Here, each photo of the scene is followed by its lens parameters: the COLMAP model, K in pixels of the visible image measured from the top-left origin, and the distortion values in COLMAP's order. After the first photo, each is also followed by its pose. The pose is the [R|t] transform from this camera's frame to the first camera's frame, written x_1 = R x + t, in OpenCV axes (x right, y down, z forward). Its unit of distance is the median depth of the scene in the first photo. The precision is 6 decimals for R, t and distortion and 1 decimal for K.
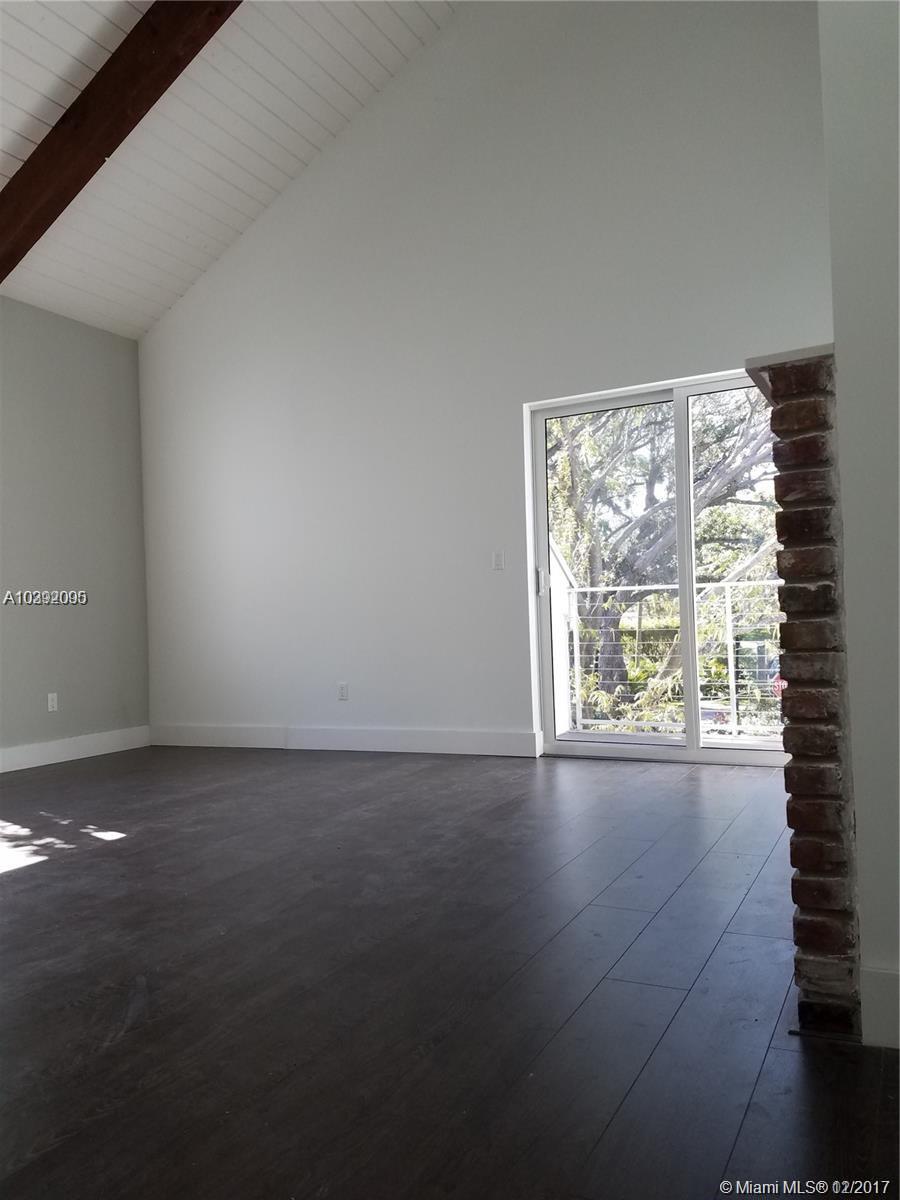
lens RADIAL K [[902.4, 0, 428.6], [0, 902.4, 602.7], [0, 0, 1]] dist [0.265222, -0.480622]
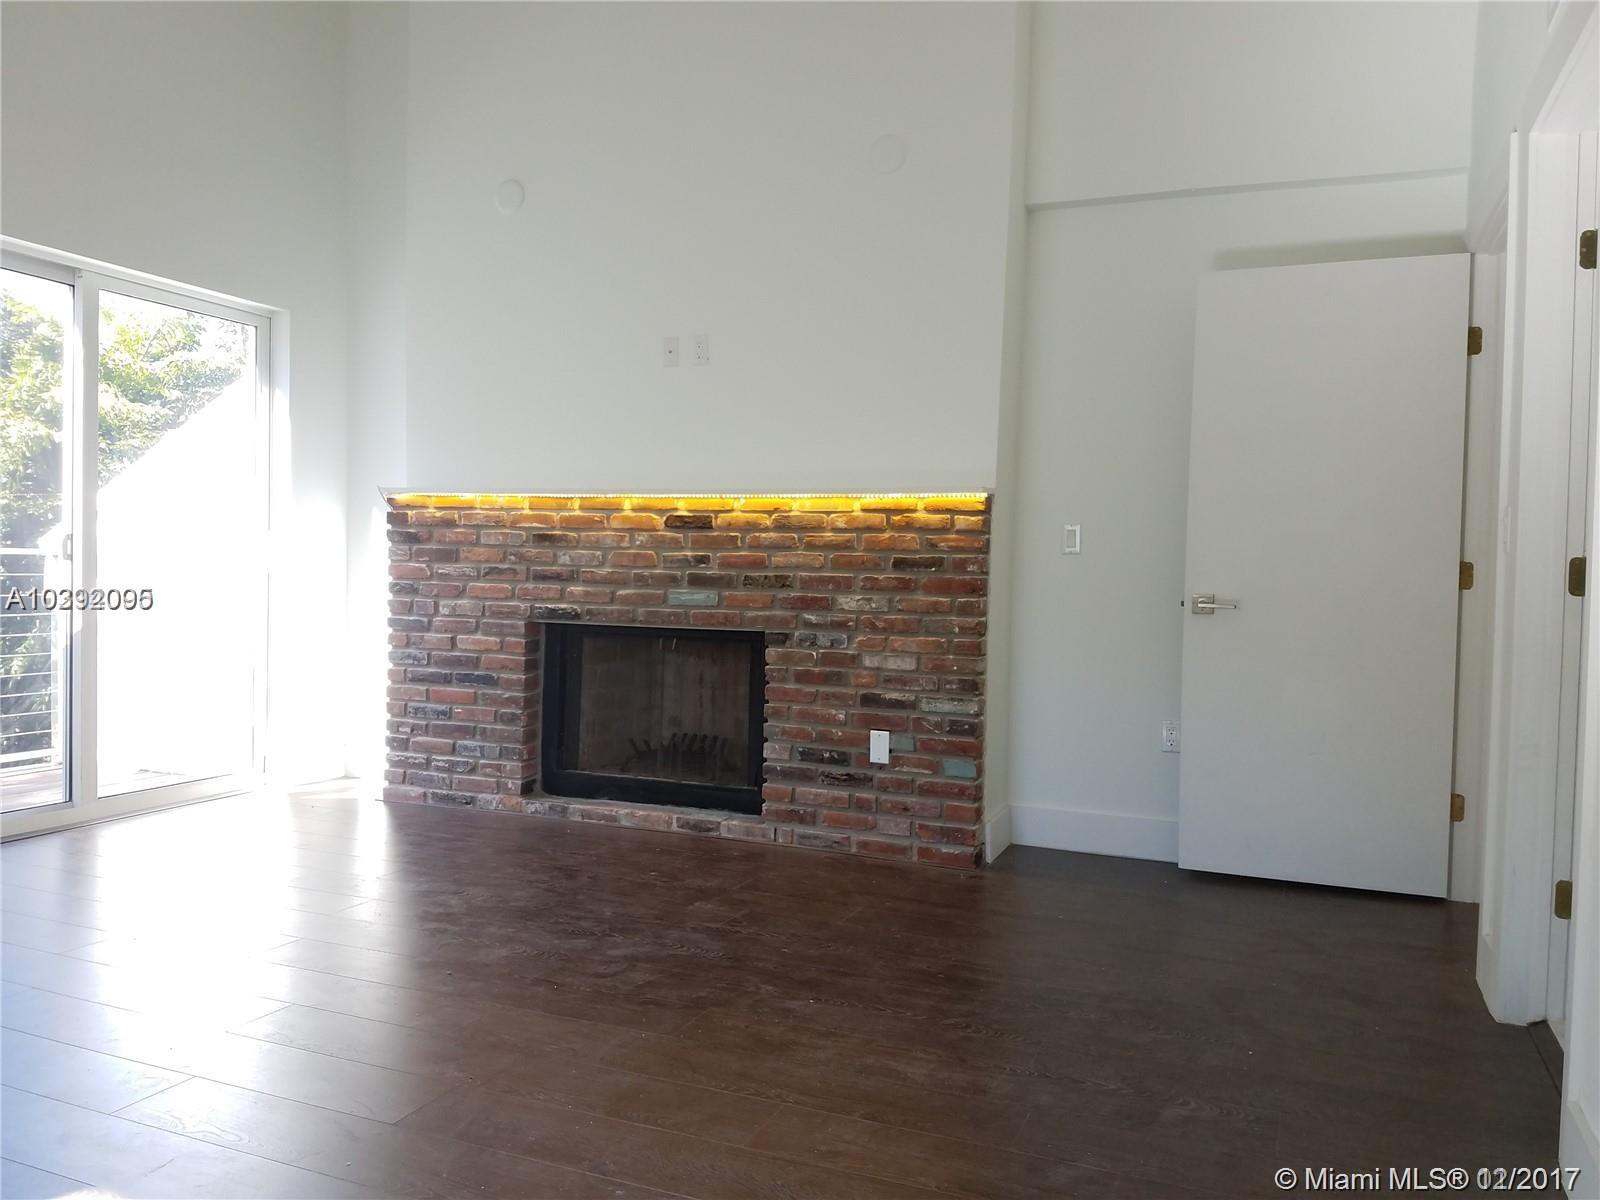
lens RADIAL K [[1203.3, 0, 800.0], [0, 1203.3, 600.0], [0, 0, 1]] dist [0.265222, -0.480622]
pose [[-0.078331, 0.009659, 0.996881, -1.238651], [-0.044605, 0.998918, -0.013184, -0.005833], [-0.995929, -0.045498, -0.077816, 1.005304]]
